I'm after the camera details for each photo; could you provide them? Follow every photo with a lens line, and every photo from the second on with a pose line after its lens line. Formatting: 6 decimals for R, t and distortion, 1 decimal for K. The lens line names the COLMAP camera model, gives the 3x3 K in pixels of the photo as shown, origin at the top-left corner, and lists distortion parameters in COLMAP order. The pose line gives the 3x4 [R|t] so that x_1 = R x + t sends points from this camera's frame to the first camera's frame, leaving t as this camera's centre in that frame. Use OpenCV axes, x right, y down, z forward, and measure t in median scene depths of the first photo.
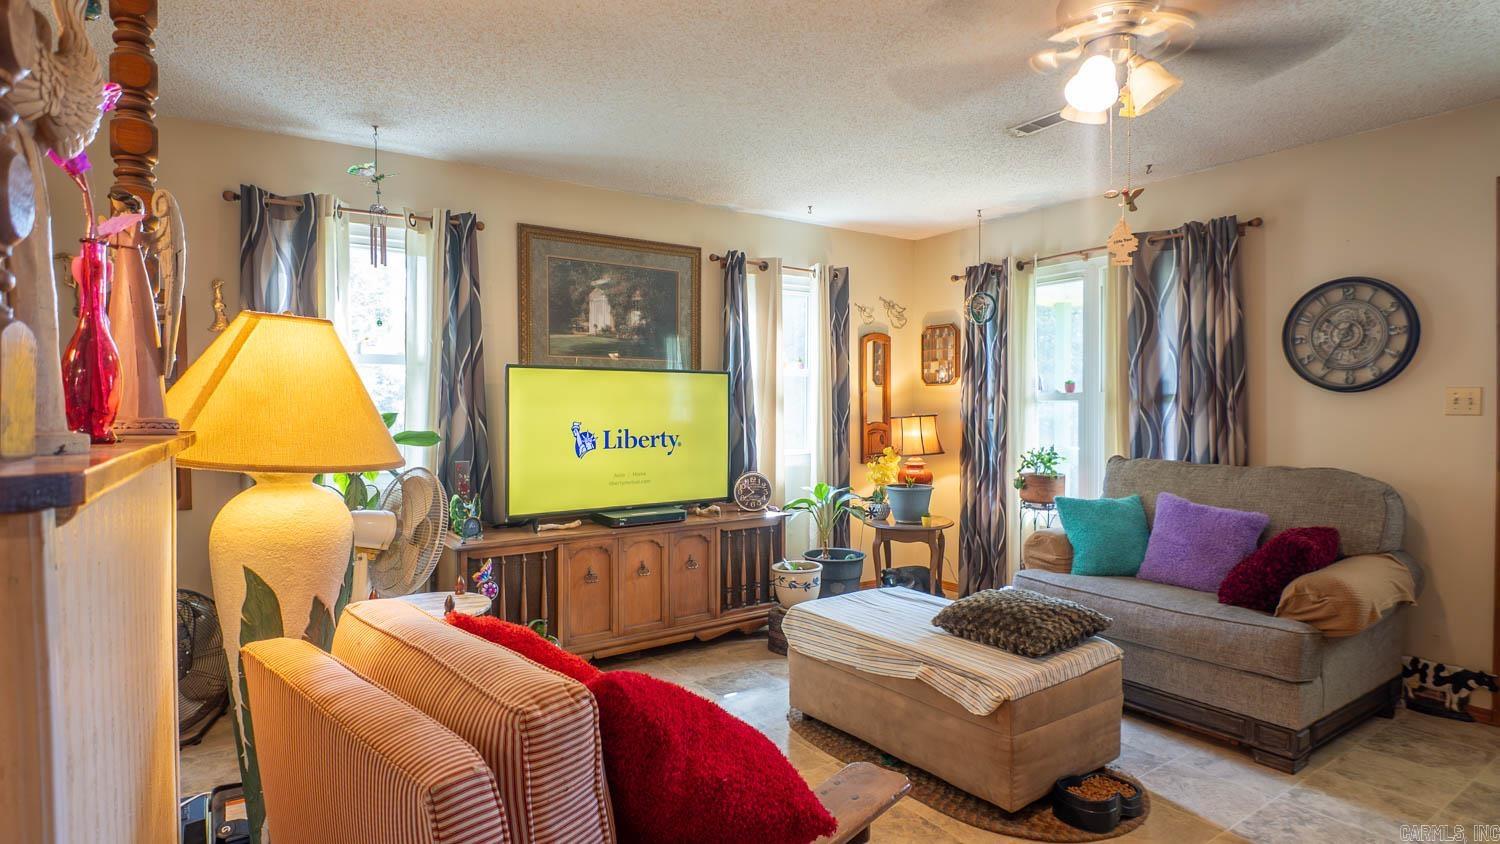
lens RADIAL K [[776.2, 0, 730.1], [0, 776.2, 423.8], [0, 0, 1]] dist [0.021186, -0.028868]
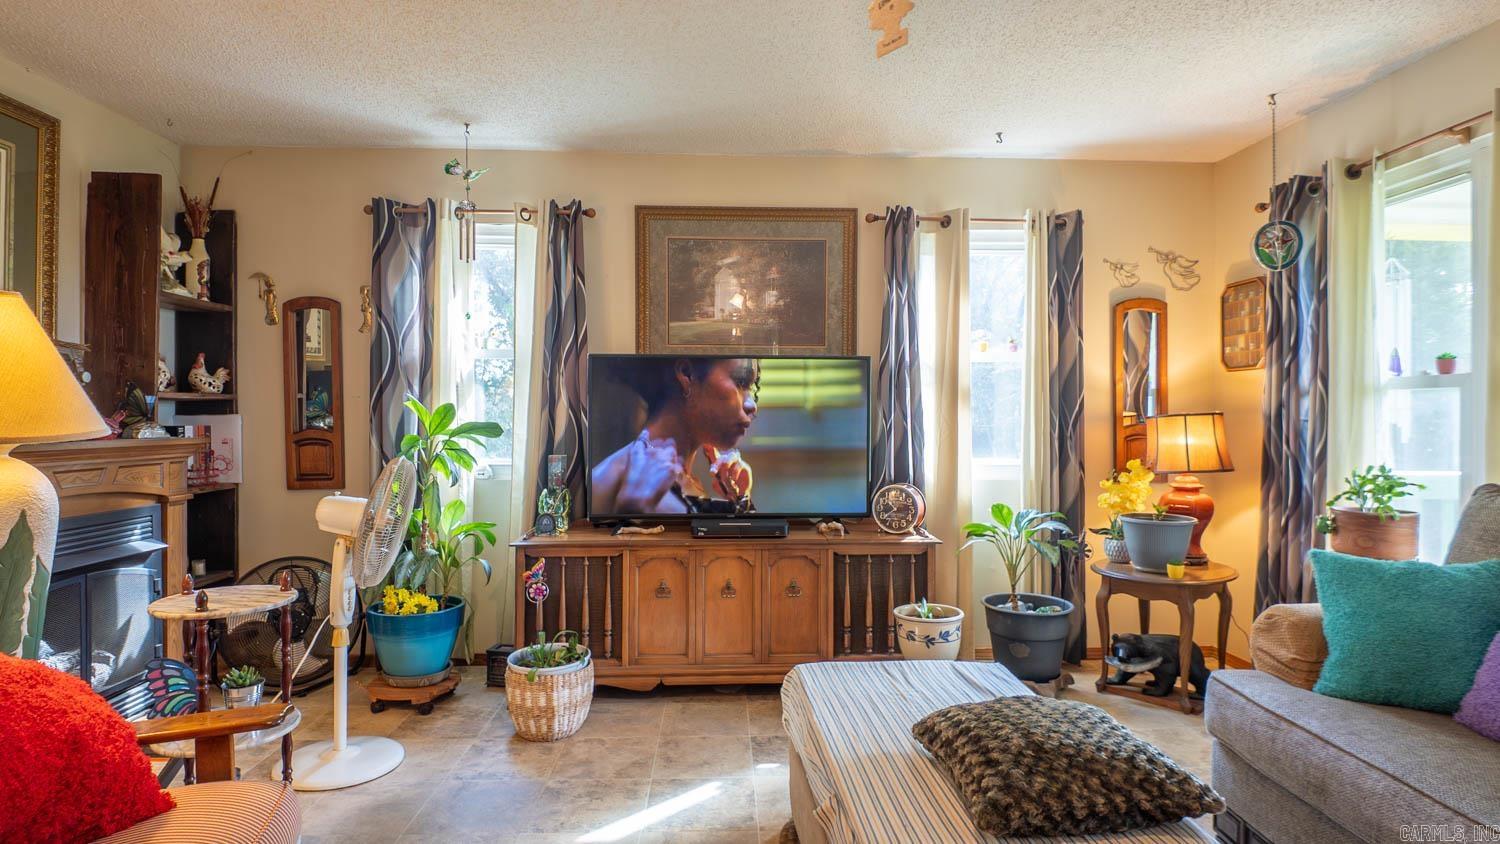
lens RADIAL K [[776.2, 0, 740.2], [0, 776.2, 423.2], [0, 0, 1]] dist [0.021186, -0.028868]
pose [[0.855848, 0.010496, -0.517122, 0.296681], [-0.015496, 0.999866, -0.005351, 0.007773], [0.516996, 0.012593, 0.855895, 0.242045]]
